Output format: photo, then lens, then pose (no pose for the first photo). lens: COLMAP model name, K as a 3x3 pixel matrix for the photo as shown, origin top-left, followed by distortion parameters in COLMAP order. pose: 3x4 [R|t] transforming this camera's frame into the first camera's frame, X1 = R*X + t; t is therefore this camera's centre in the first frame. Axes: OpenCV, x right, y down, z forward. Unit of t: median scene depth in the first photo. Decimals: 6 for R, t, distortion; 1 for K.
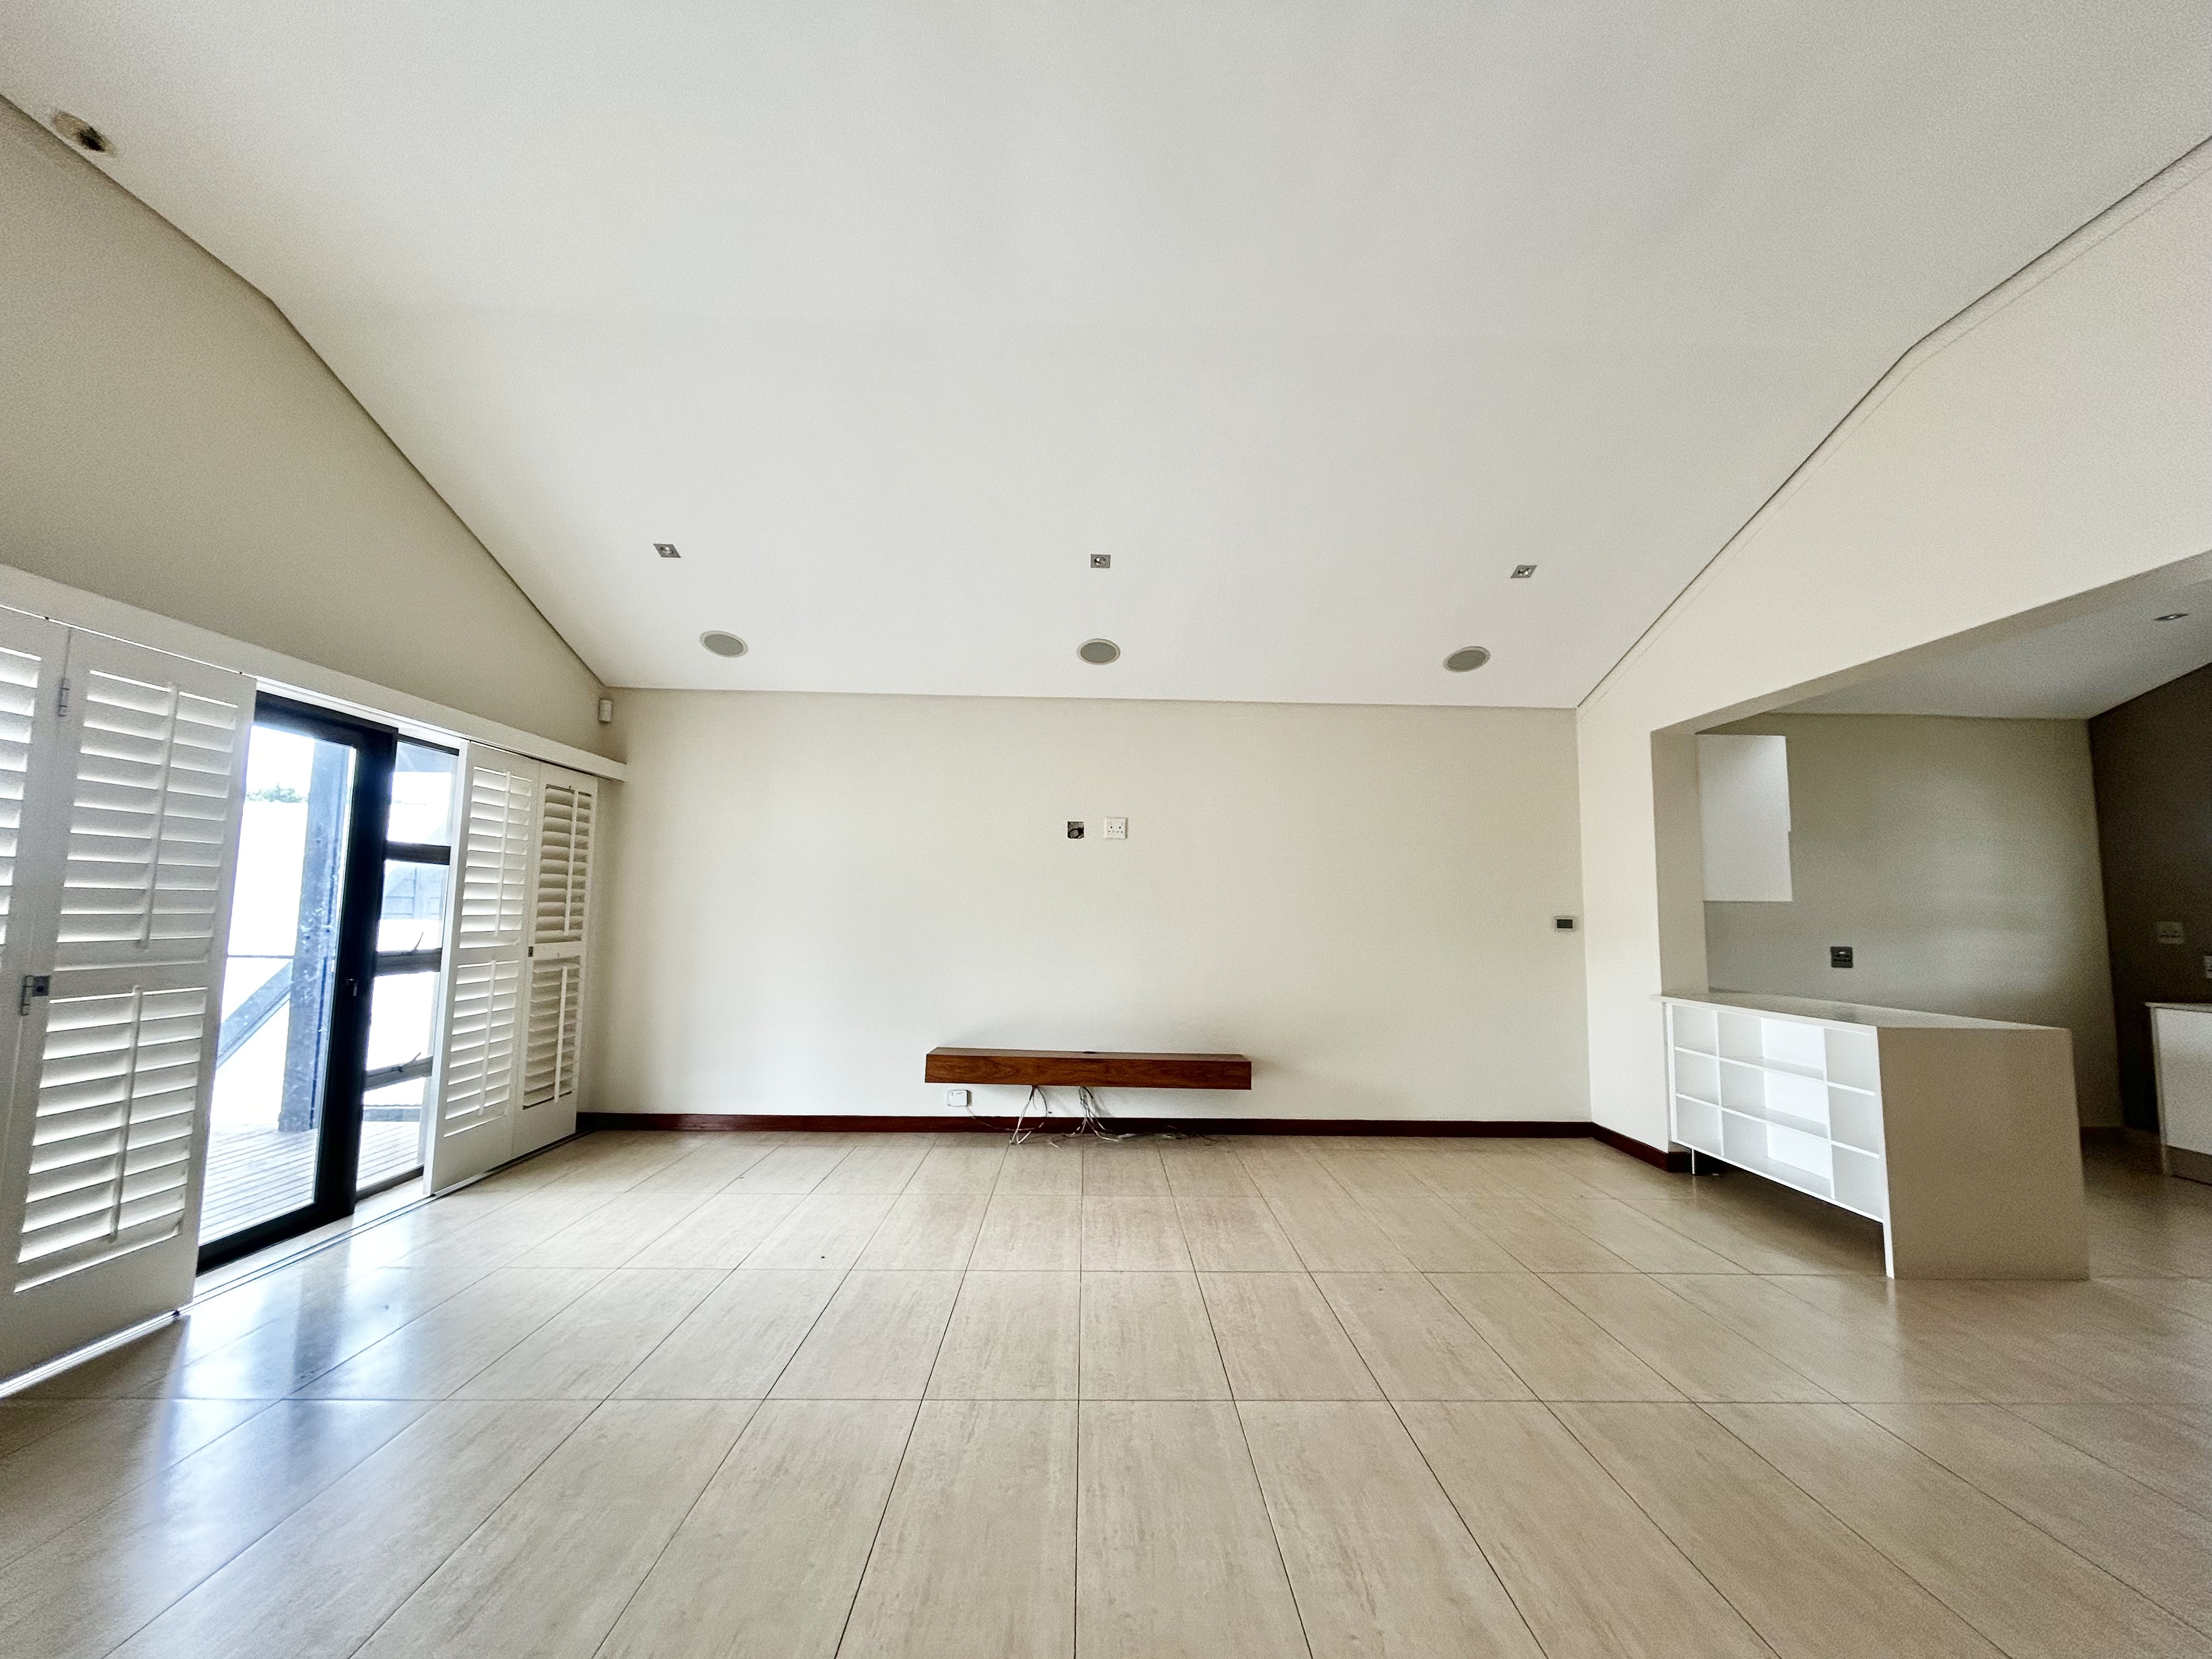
lens RADIAL K [[886.9, 0, 1111.8], [0, 886.9, 829.6], [0, 0, 1]] dist [-0.000287, 0.000228]
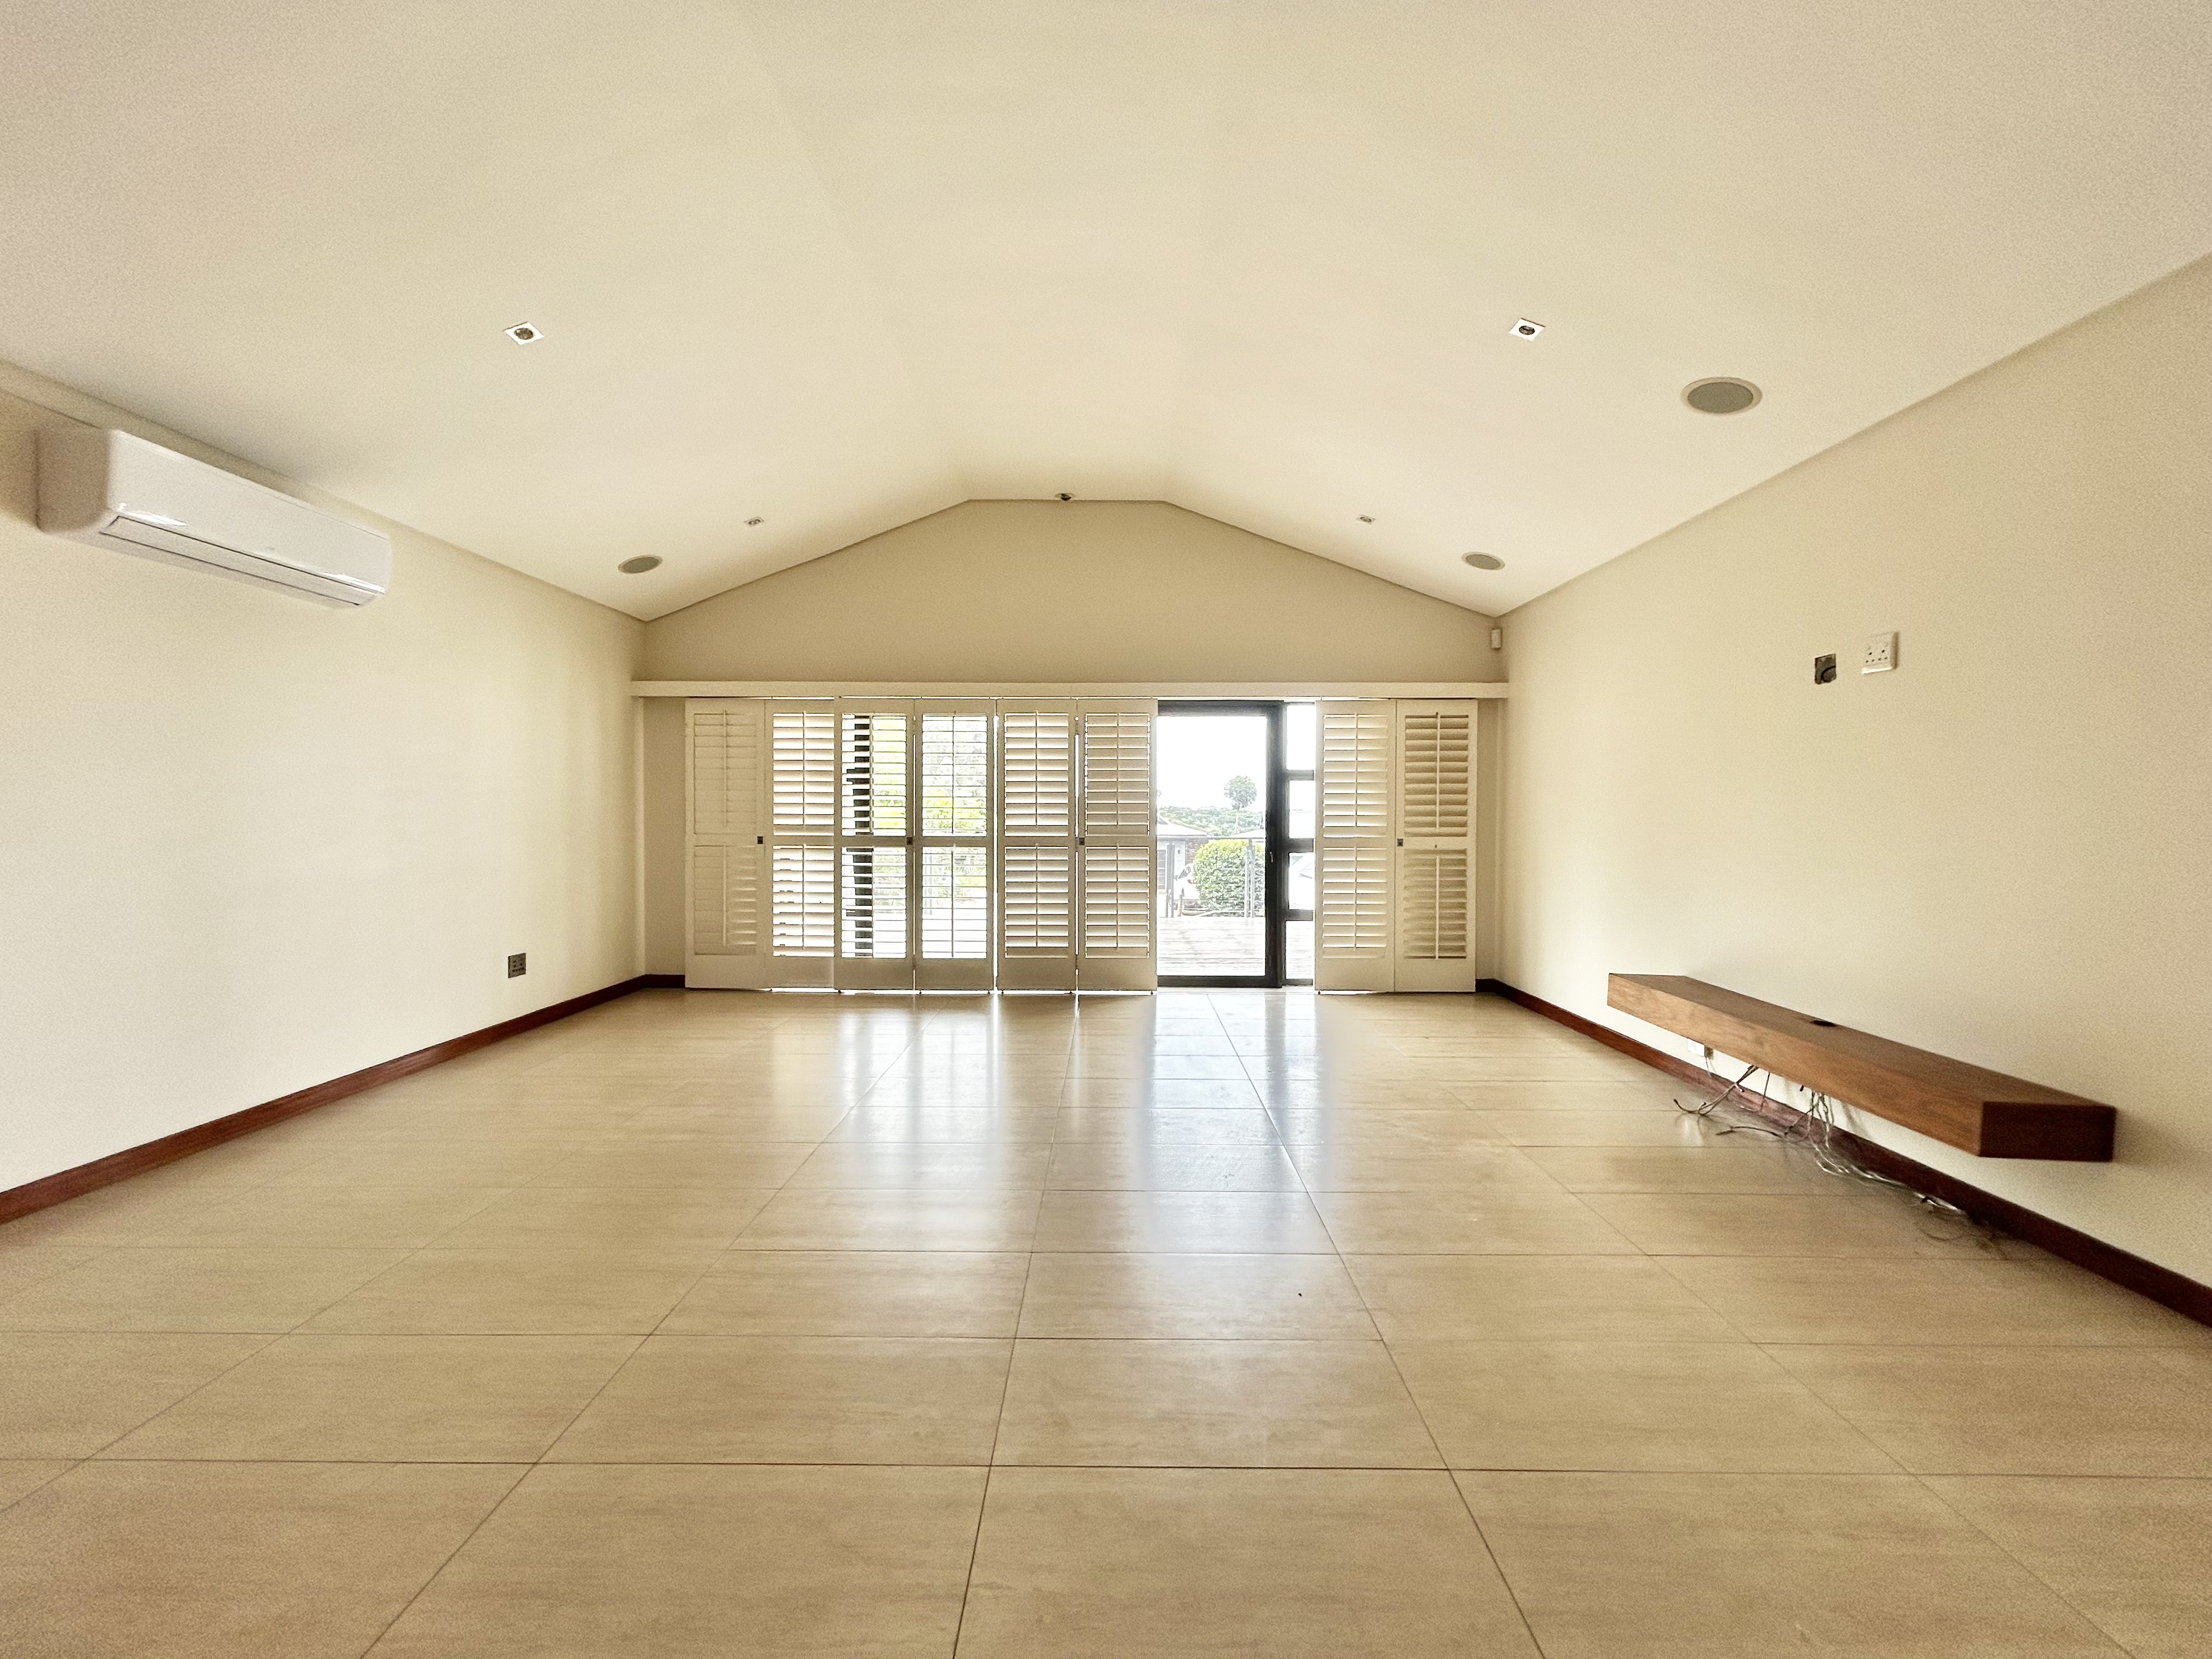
lens RADIAL K [[886.9, 0, 1111.8], [0, 886.9, 829.6], [0, 0, 1]] dist [-0.000287, 0.000228]
pose [[-0.028718, 0.001339, -0.999587, 0.679243], [0.091033, 0.995847, -0.001282, 0.077339], [0.995434, -0.091032, -0.028720, 0.585947]]
